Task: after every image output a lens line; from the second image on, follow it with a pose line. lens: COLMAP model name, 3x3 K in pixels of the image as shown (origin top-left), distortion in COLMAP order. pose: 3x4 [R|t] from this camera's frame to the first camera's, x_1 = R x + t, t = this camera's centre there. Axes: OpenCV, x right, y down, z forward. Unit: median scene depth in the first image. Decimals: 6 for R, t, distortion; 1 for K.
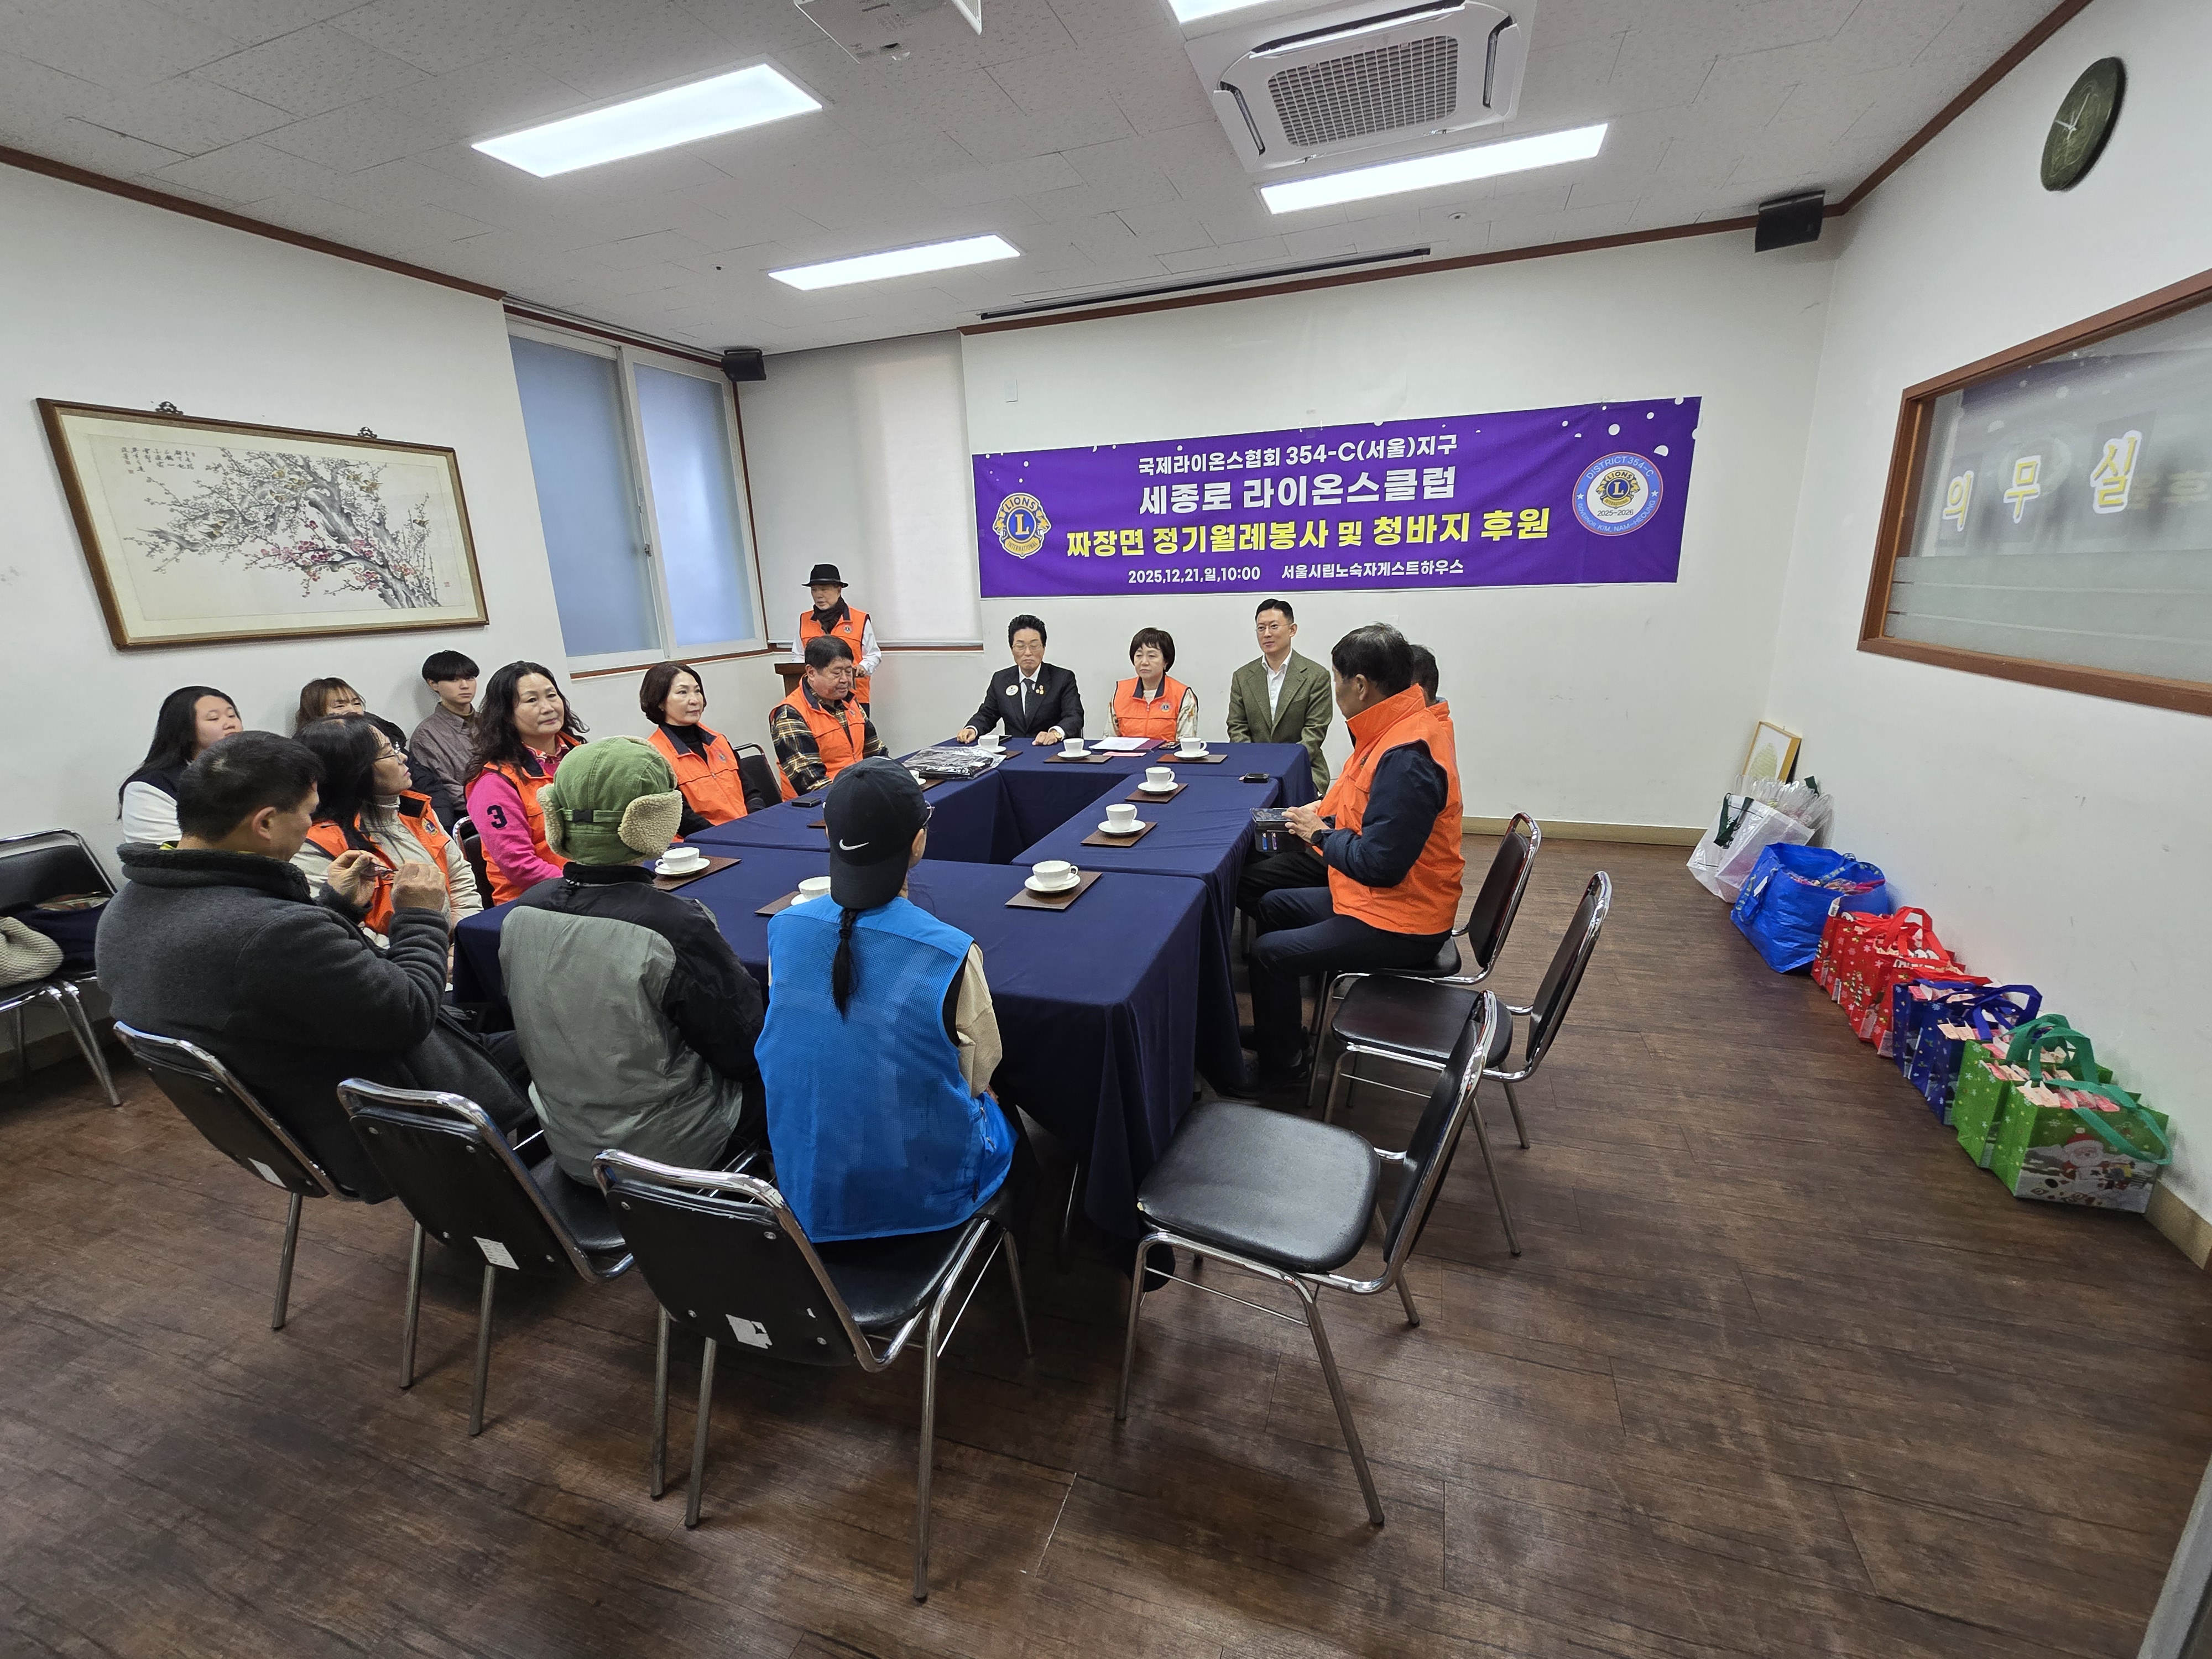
lens RADIAL K [[869.4, 0, 1092.0], [0, 869.4, 801.4], [0, 0, 1]] dist [-0.005914, -0.002642]
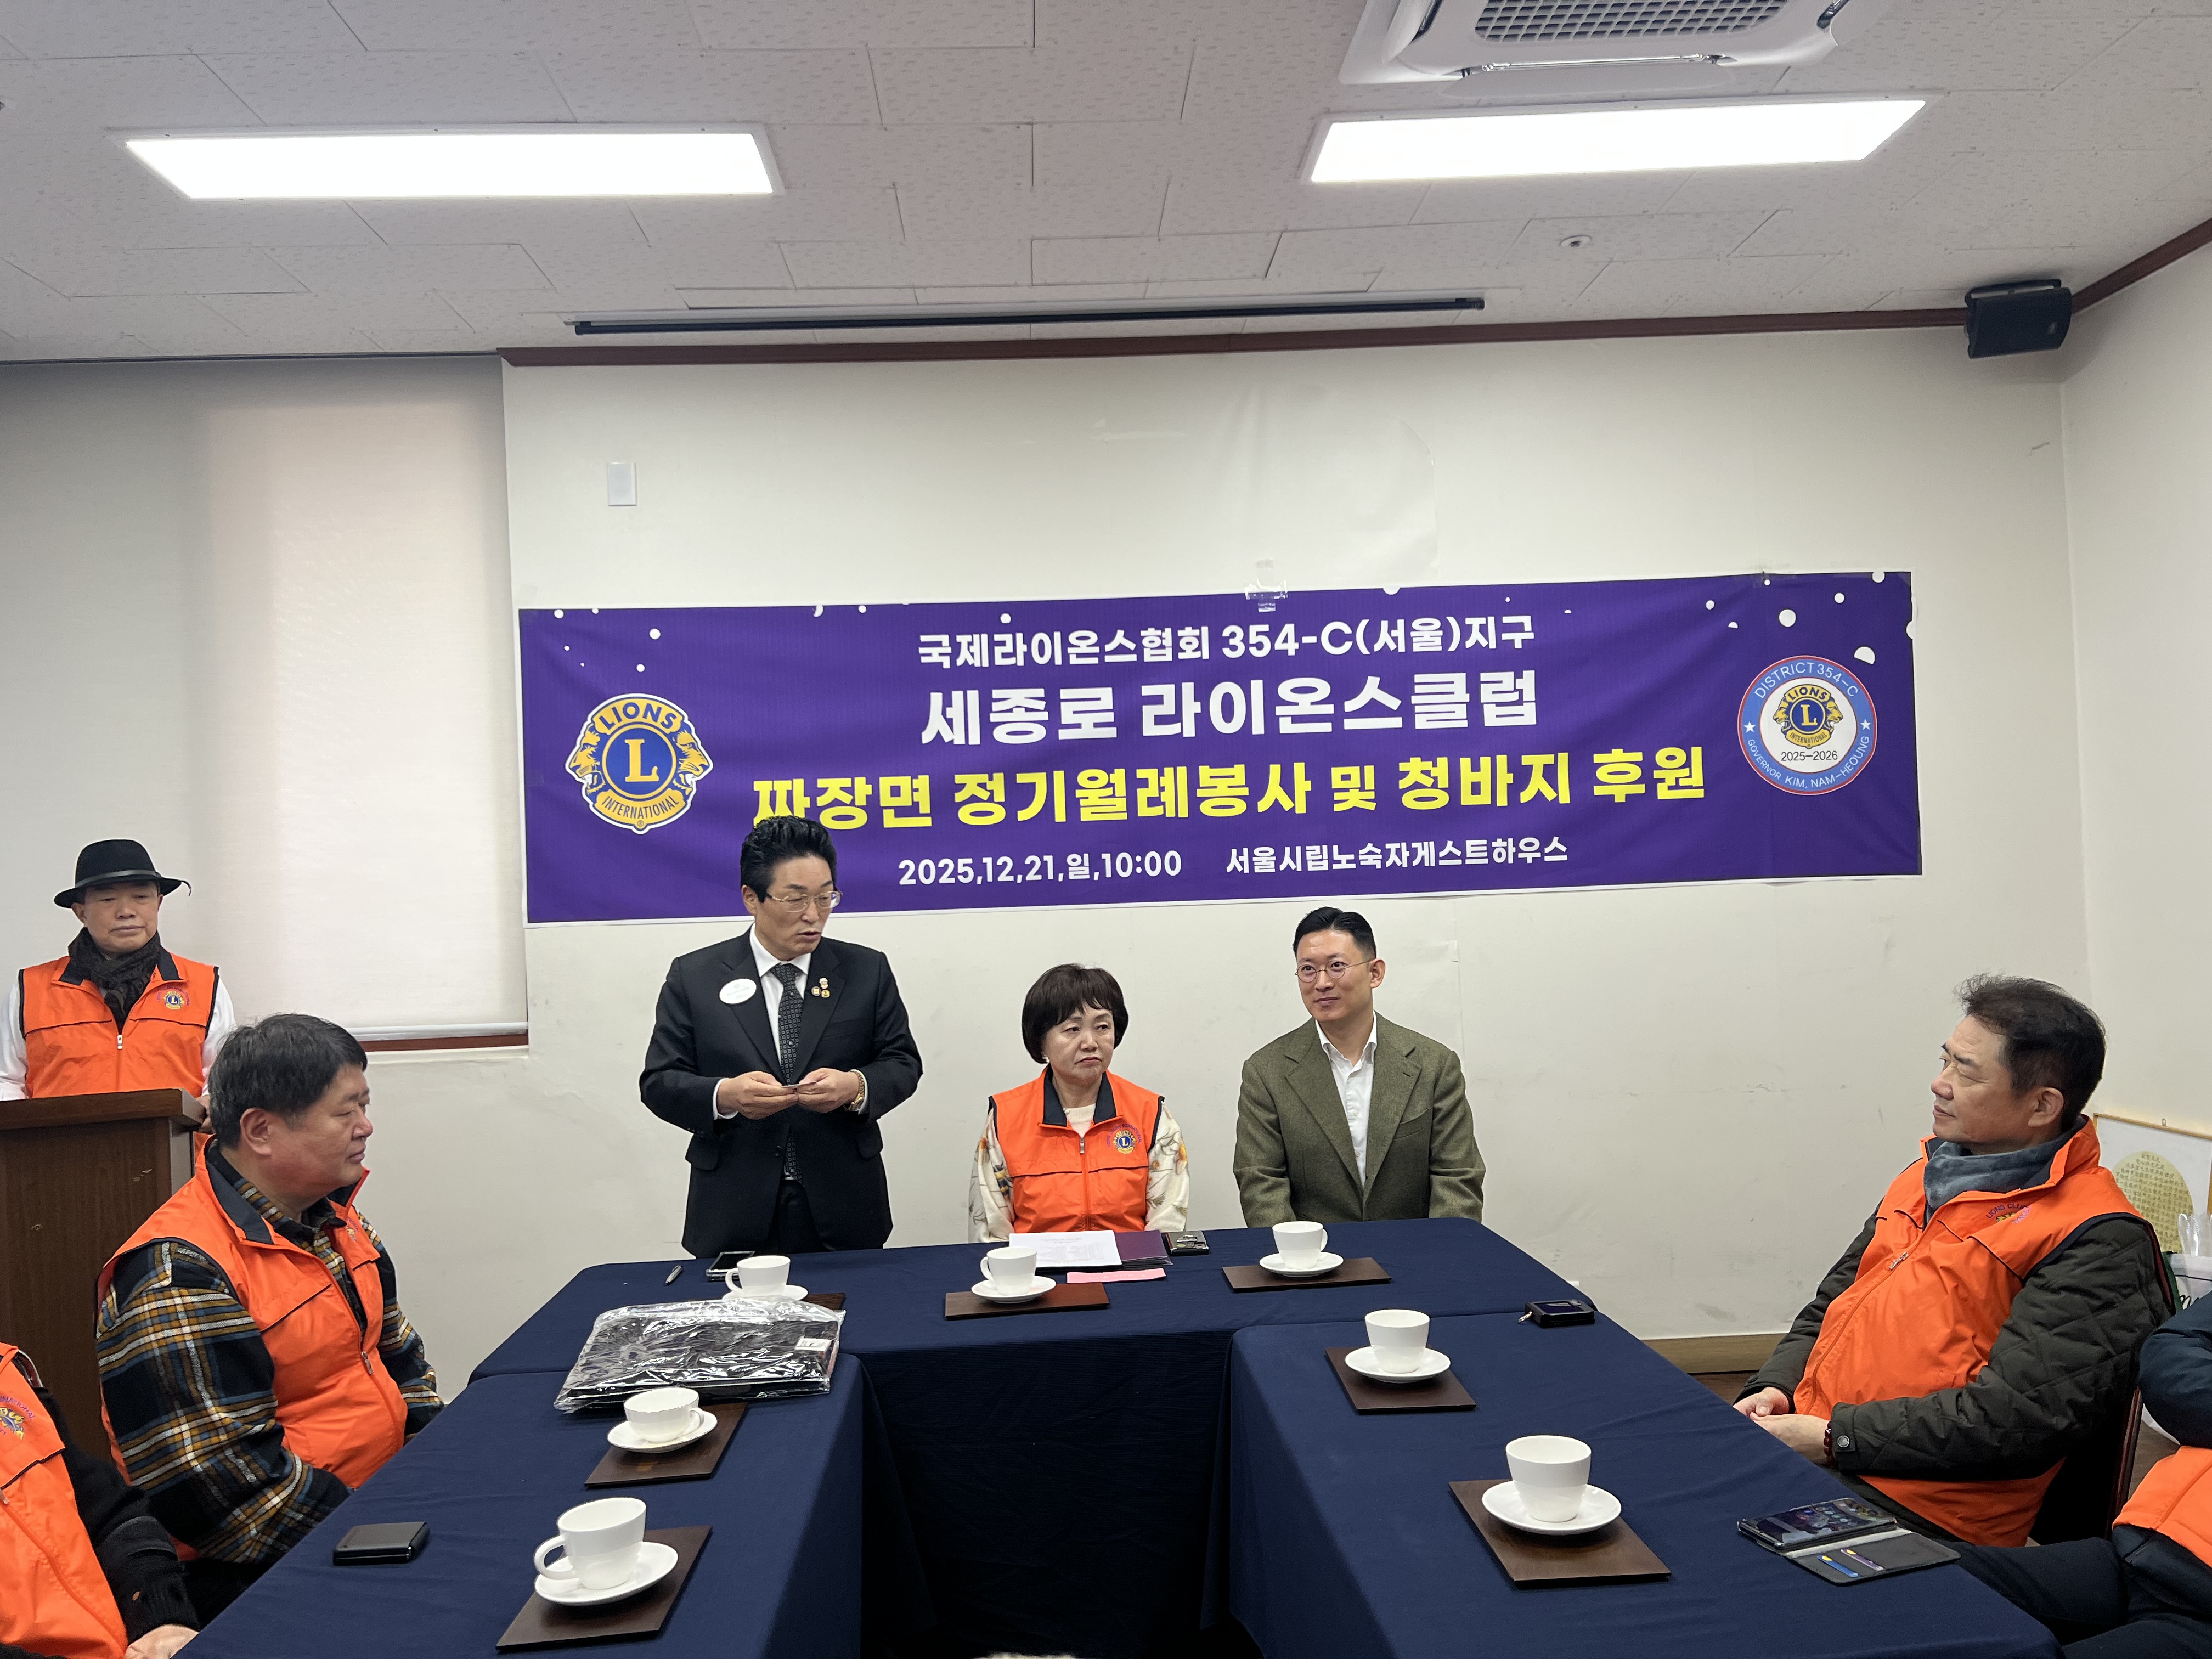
lens RADIAL K [[1557.2, 0, 1073.8], [0, 1557.2, 857.4], [0, 0, 1]] dist [0.094090, -0.097458]
pose [[0.924723, 0.009472, 0.380524, -0.204643], [0.101771, 0.957144, -0.271143, -0.034843], [-0.366784, 0.289458, 0.884129, 0.252457]]
